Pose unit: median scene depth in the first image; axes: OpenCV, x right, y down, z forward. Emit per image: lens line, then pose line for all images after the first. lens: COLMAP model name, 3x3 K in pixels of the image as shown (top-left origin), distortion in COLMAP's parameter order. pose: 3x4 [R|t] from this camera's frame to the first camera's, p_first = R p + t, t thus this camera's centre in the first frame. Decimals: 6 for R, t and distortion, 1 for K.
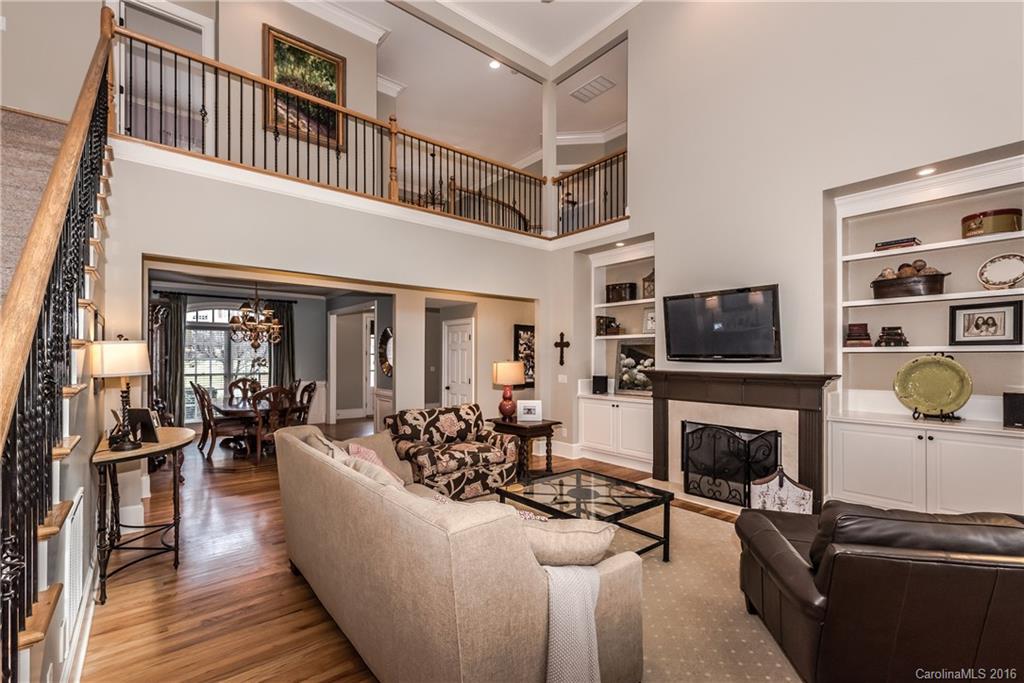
lens RADIAL K [[443.9, 0, 521.3], [0, 443.9, 358.8], [0, 0, 1]] dist [-0.001889, -0.000587]
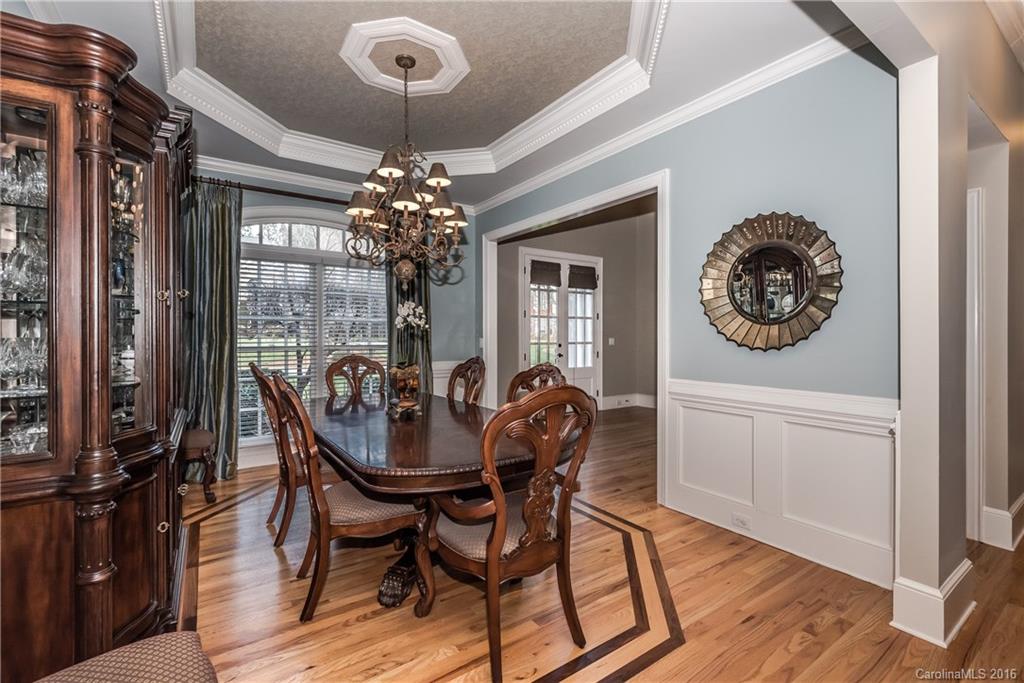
lens RADIAL K [[443.9, 0, 514.2], [0, 443.9, 338.1], [0, 0, 1]] dist [-0.001889, -0.000587]
pose [[0.995384, 0.001679, -0.095963, -0.333051], [-0.001386, 0.999994, 0.003112, 0.018826], [0.095967, -0.002965, 0.995380, 0.441078]]
